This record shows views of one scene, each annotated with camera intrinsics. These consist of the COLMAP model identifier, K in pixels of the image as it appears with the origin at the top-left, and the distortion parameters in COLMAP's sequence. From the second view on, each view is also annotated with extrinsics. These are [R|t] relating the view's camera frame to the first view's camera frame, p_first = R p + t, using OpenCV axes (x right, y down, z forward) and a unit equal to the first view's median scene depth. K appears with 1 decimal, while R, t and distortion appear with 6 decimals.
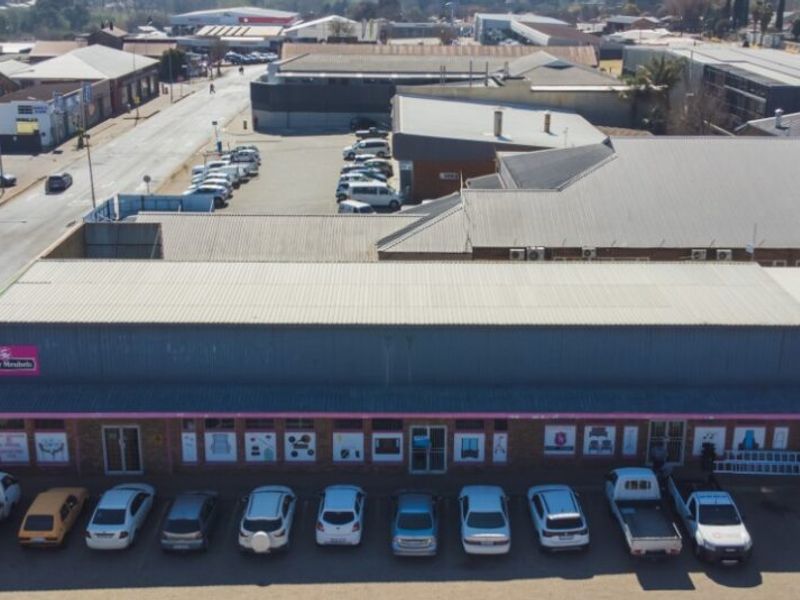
lens RADIAL K [[1060.3, 0, 405.3], [0, 1060.3, 304.0], [0, 0, 1]] dist [0.039265, 0.000000]
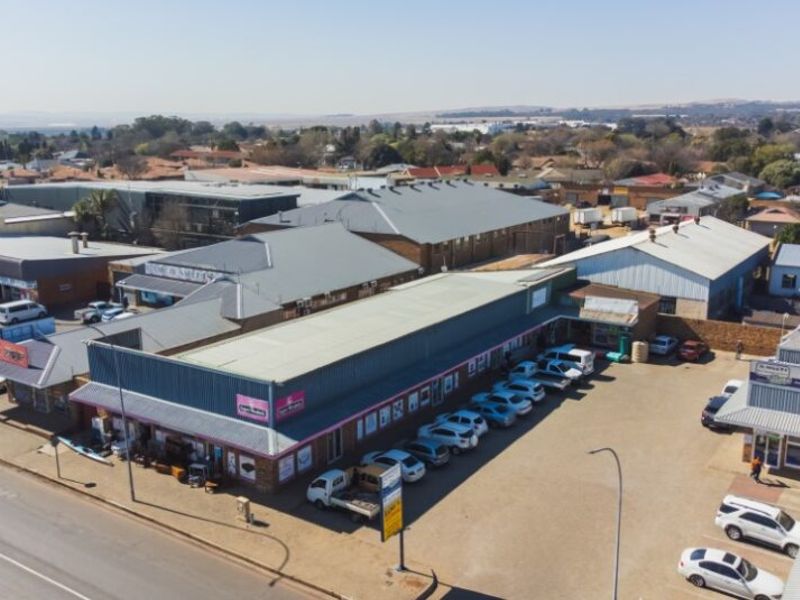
lens RADIAL K [[795.0, 0, 404.5], [0, 795.0, 307.9], [0, 0, 1]] dist [0.036413, 0.000000]
pose [[0.566544, -0.192394, 0.801257, -1.092993], [0.252655, 0.966086, 0.053328, -0.091302], [-0.784343, 0.172229, 0.595939, 0.193179]]
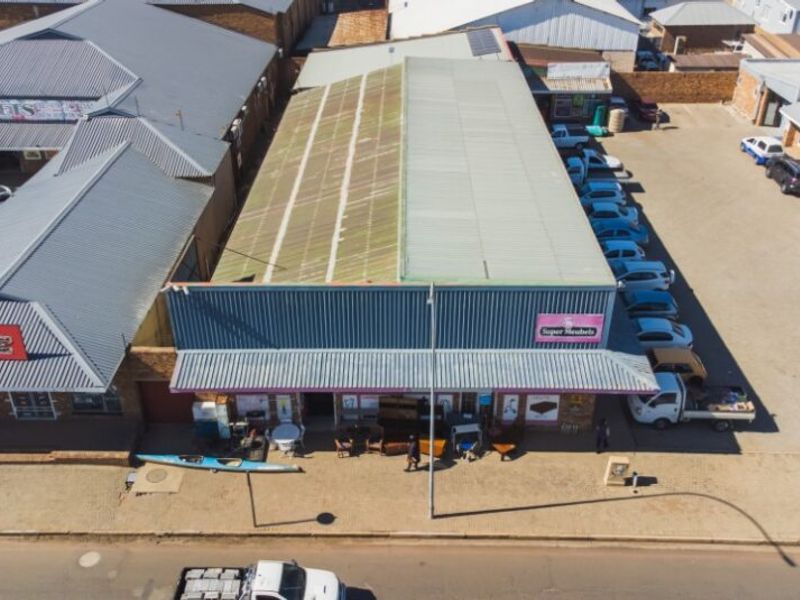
lens RADIAL K [[795.0, 0, 406.3], [0, 795.0, 306.0], [0, 0, 1]] dist [0.036413, 0.000000]
pose [[0.019503, -0.518824, 0.854659, -0.975315], [0.297580, 0.819092, 0.490442, -0.353731], [-0.954498, 0.244764, 0.170366, 1.006474]]
